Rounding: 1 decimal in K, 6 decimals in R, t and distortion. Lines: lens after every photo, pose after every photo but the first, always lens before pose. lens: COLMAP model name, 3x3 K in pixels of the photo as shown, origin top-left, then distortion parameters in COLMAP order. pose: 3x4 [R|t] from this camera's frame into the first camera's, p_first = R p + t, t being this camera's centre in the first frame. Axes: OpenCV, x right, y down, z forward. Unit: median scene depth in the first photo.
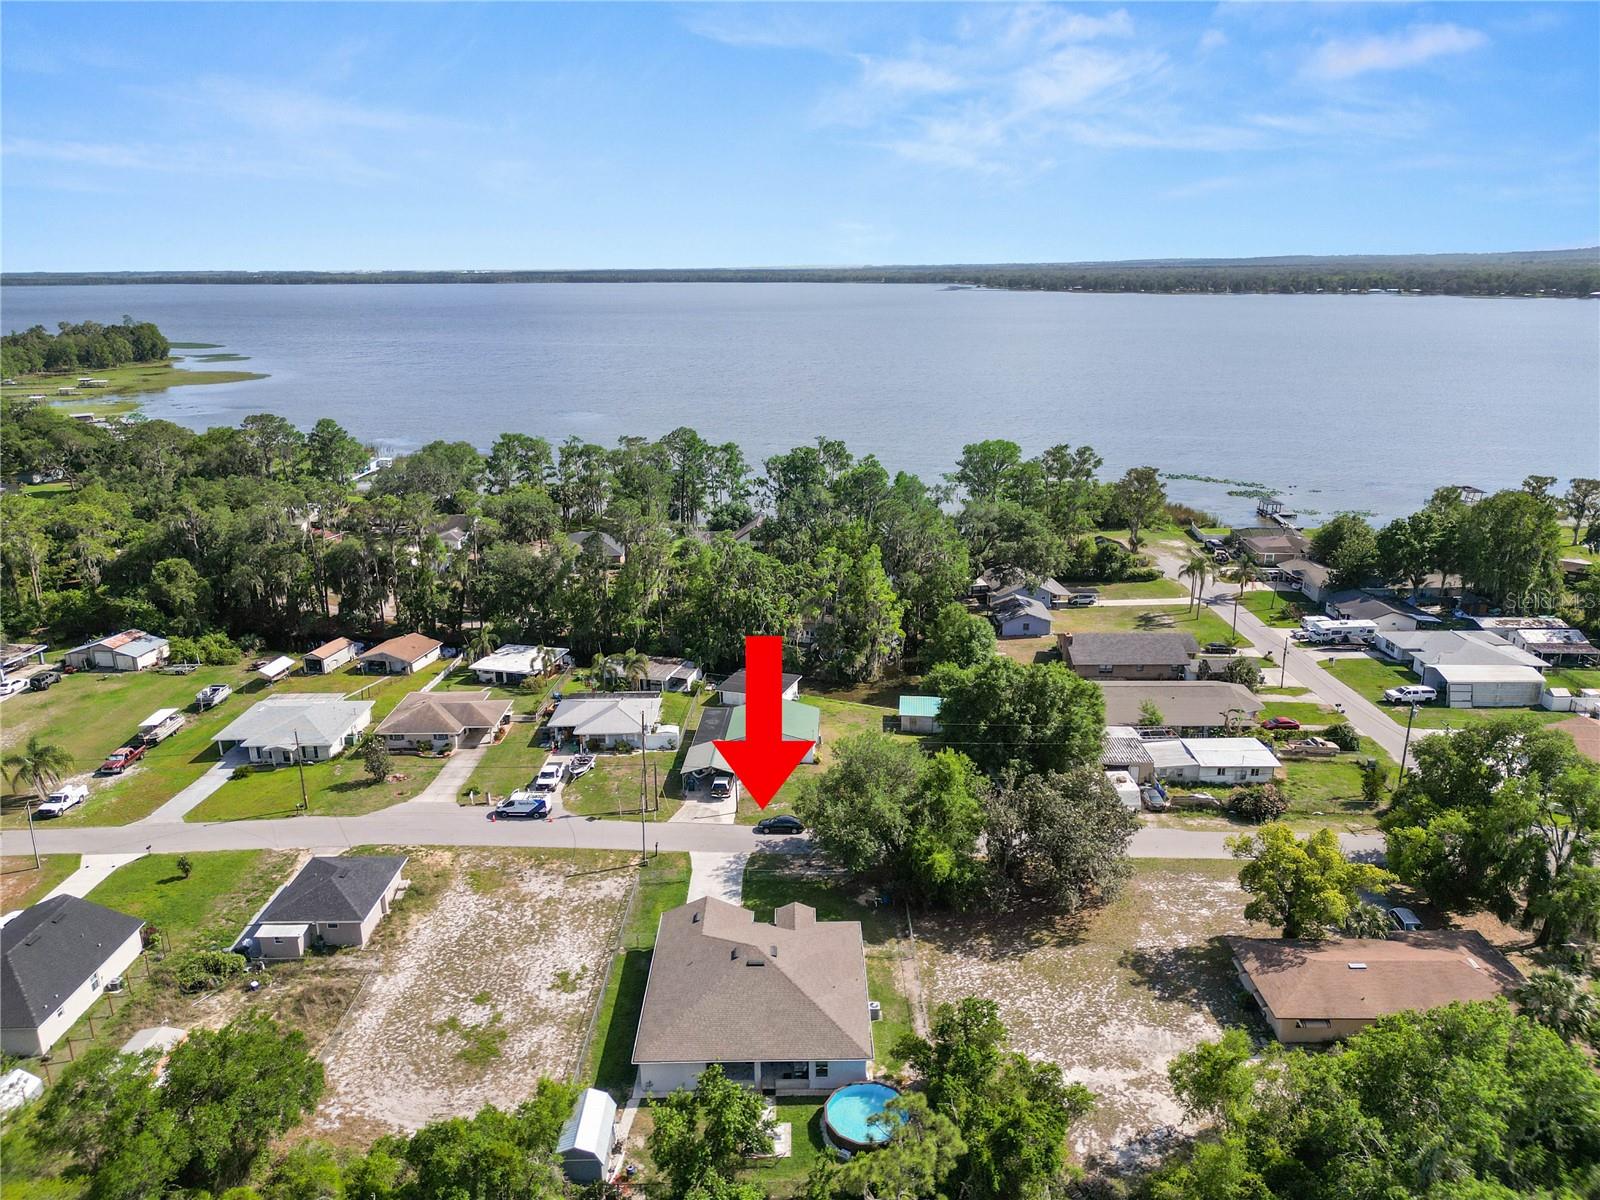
lens RADIAL K [[1116.2, 0, 800.0], [0, 1116.2, 600.0], [0, 0, 1]] dist [0.089746, -0.099549]
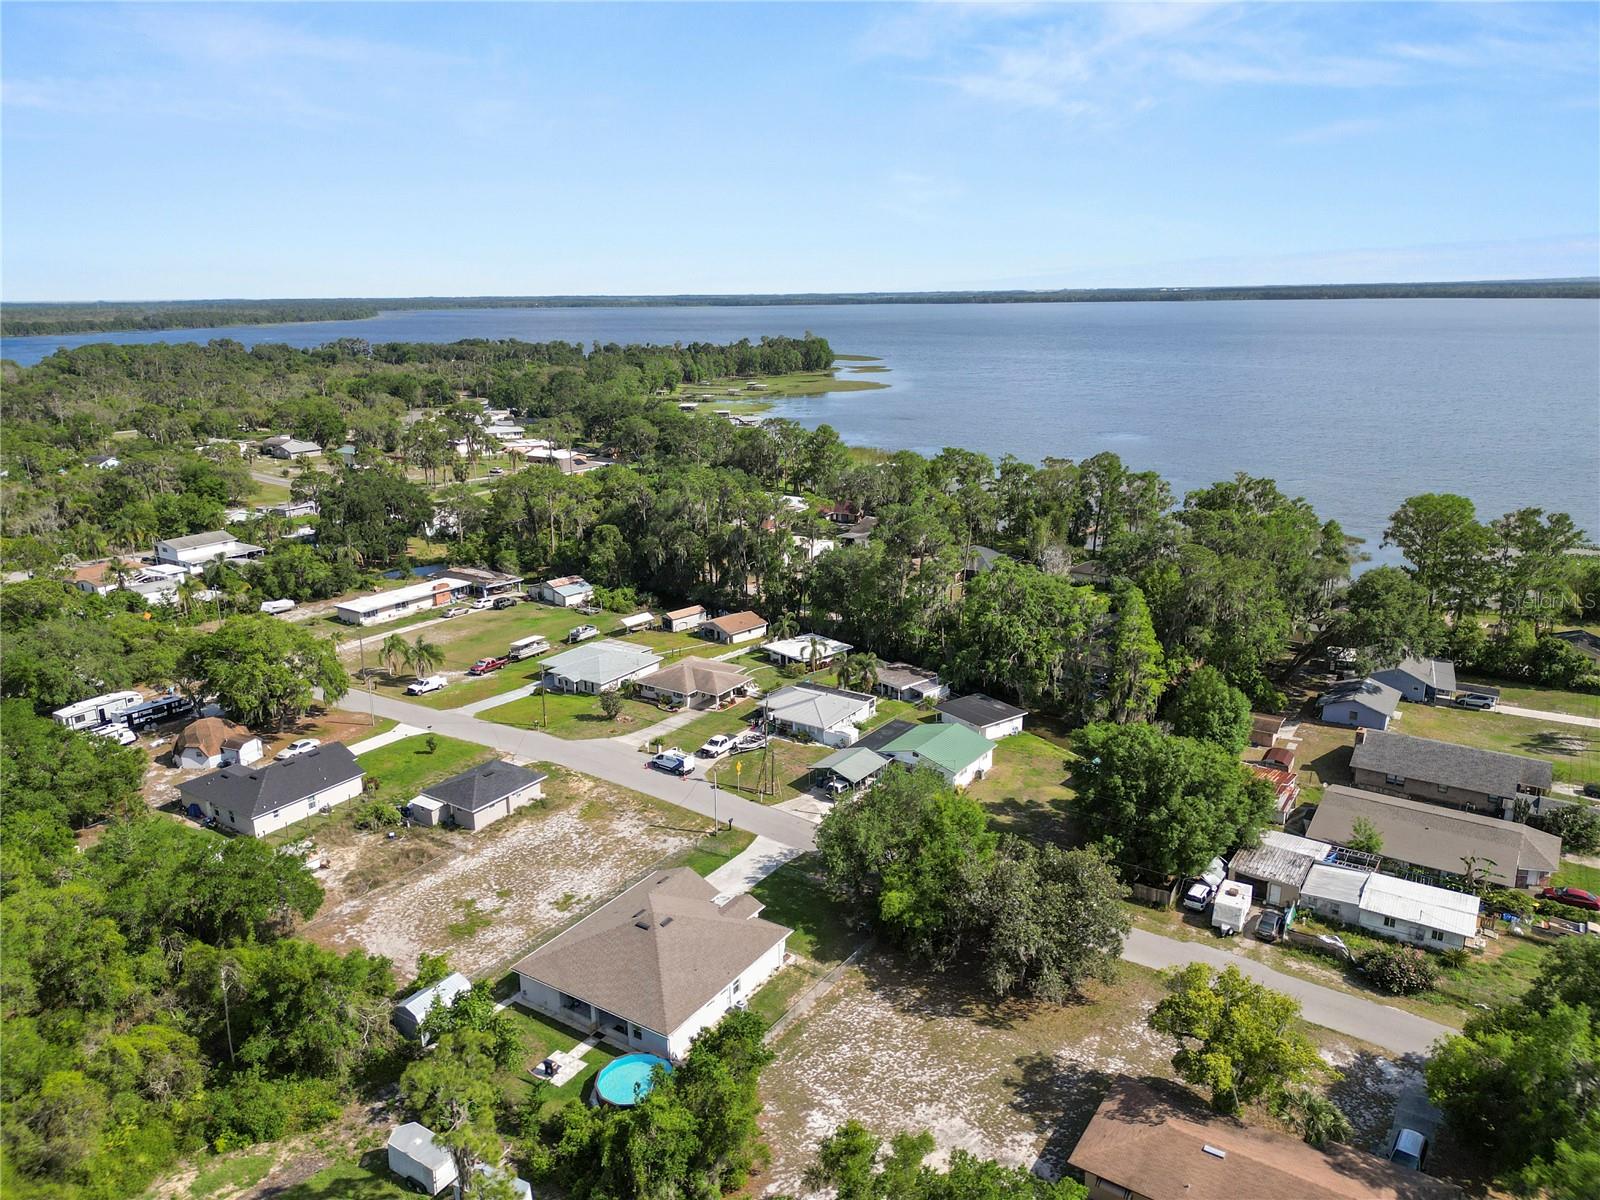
lens RADIAL K [[1116.2, 0, 800.0], [0, 1116.2, 600.0], [0, 0, 1]] dist [0.089746, -0.099549]
pose [[0.834176, 0.145865, -0.531859, 0.348982], [-0.153551, 0.987684, 0.030045, -0.027424], [0.529691, 0.056604, 0.846300, 0.072184]]
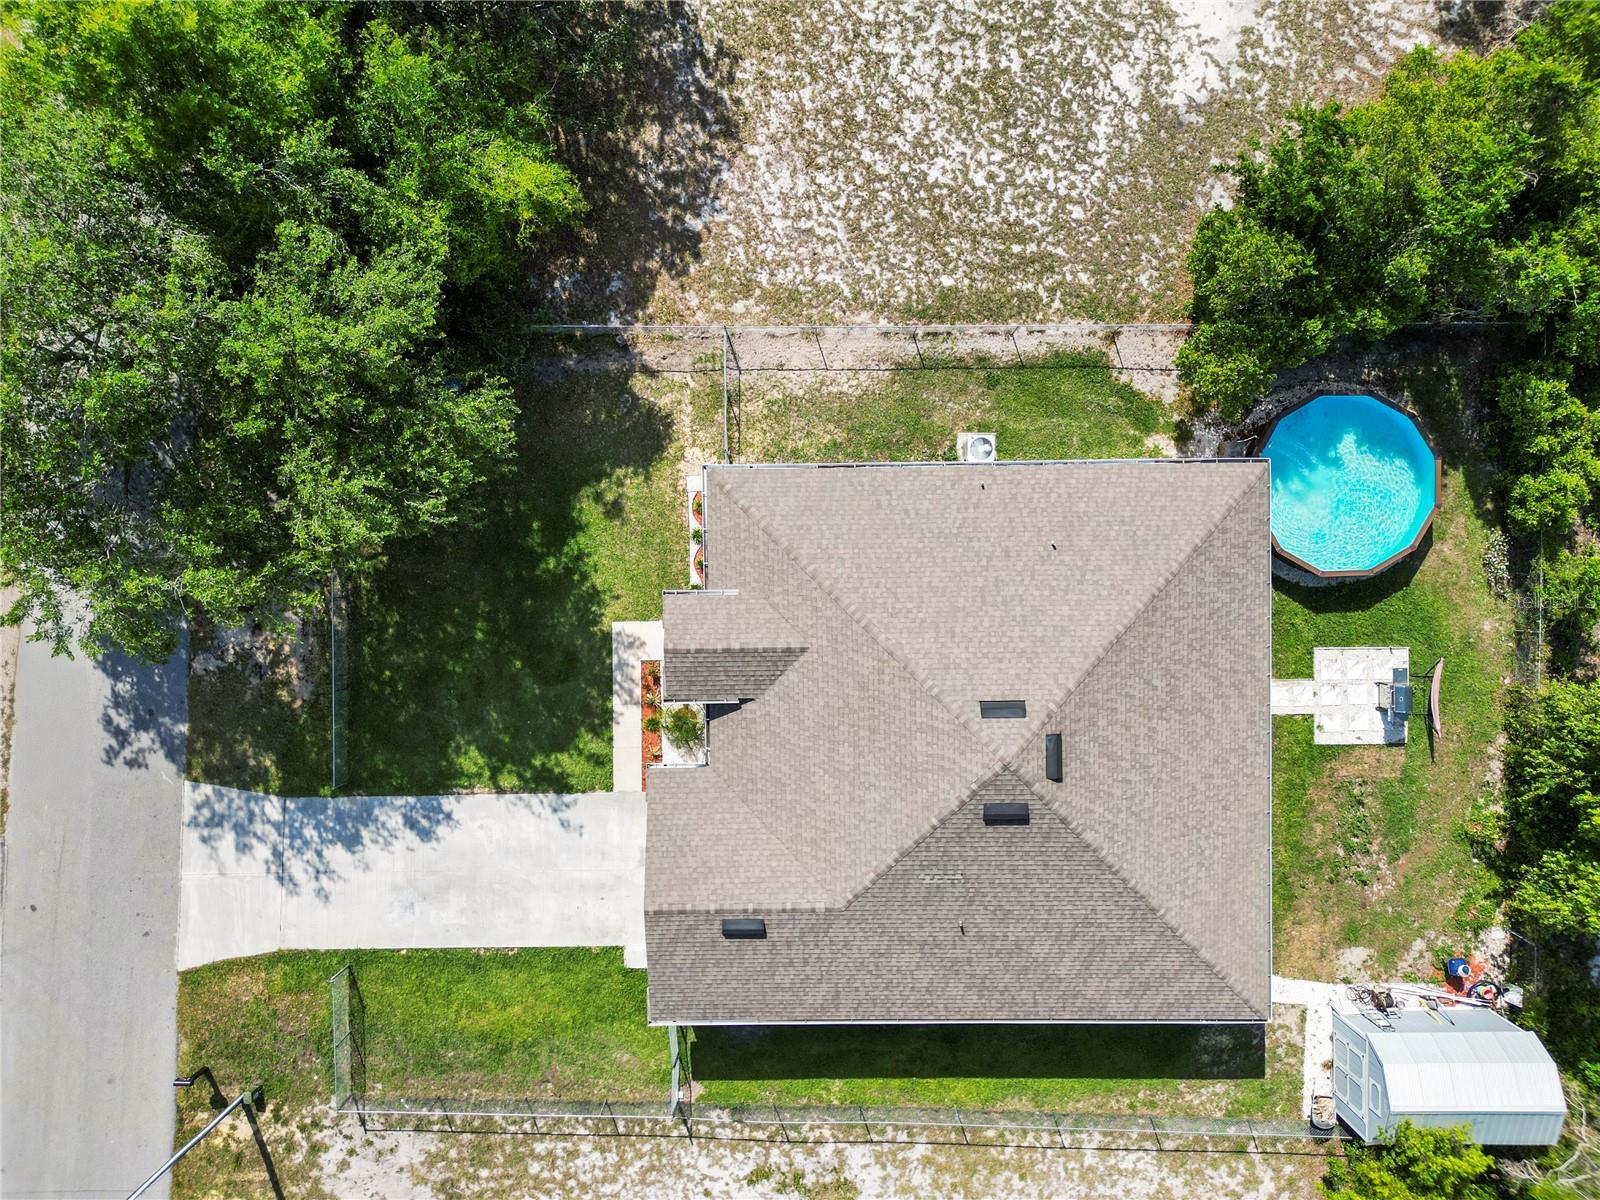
lens RADIAL K [[1116.2, 0, 800.0], [0, 1116.2, 600.0], [0, 0, 1]] dist [0.089746, -0.099549]
pose [[-0.003240, -0.999856, -0.016669, 0.010433], [0.288751, -0.016895, 0.957255, -0.028154], [-0.957399, -0.001712, 0.288764, 0.539750]]
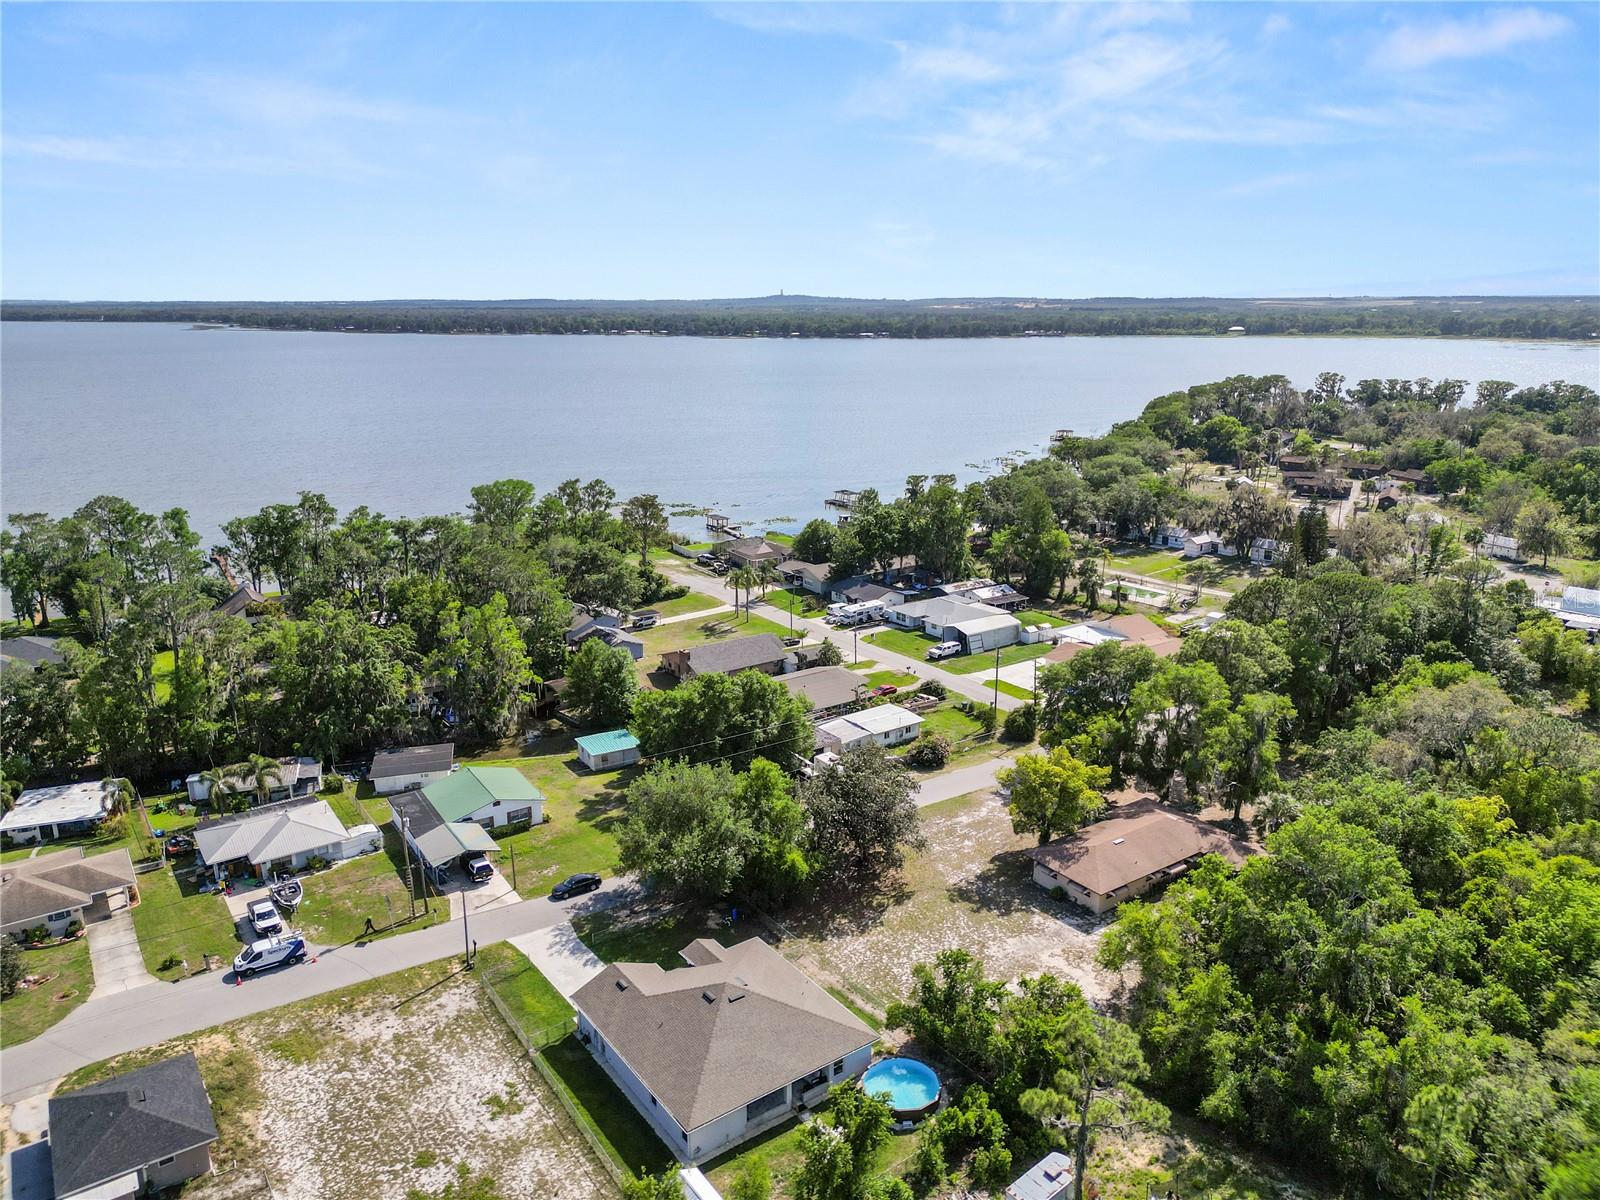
lens RADIAL K [[1116.2, 0, 800.0], [0, 1116.2, 600.0], [0, 0, 1]] dist [0.089746, -0.099549]
pose [[0.813908, -0.143831, 0.562909, -0.281113], [0.162439, 0.986568, 0.017211, -0.018768], [-0.557824, 0.077430, 0.826340, 0.062117]]
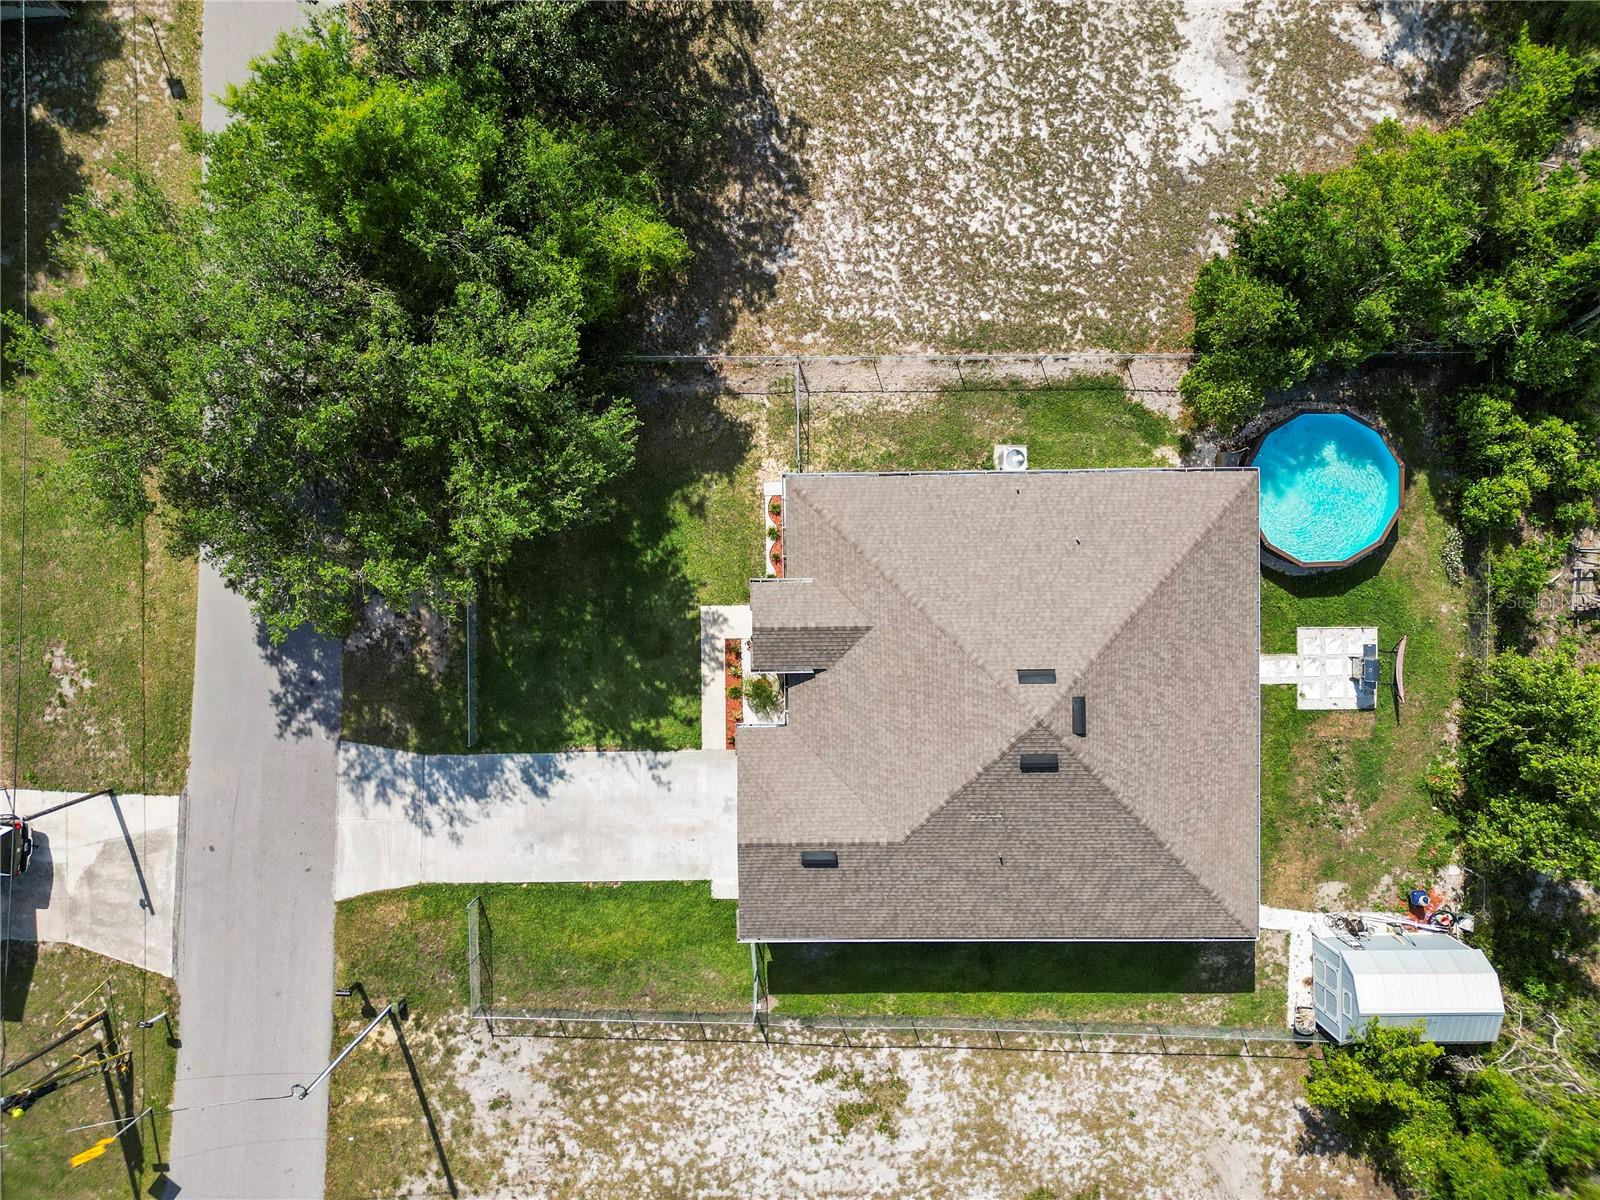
lens RADIAL K [[1116.2, 0, 800.0], [0, 1116.2, 600.0], [0, 0, 1]] dist [0.089746, -0.099549]
pose [[-0.003843, -0.999768, -0.021182, 0.009257], [0.289815, -0.021386, 0.956844, -0.073243], [-0.957075, -0.002462, 0.289830, 0.541670]]
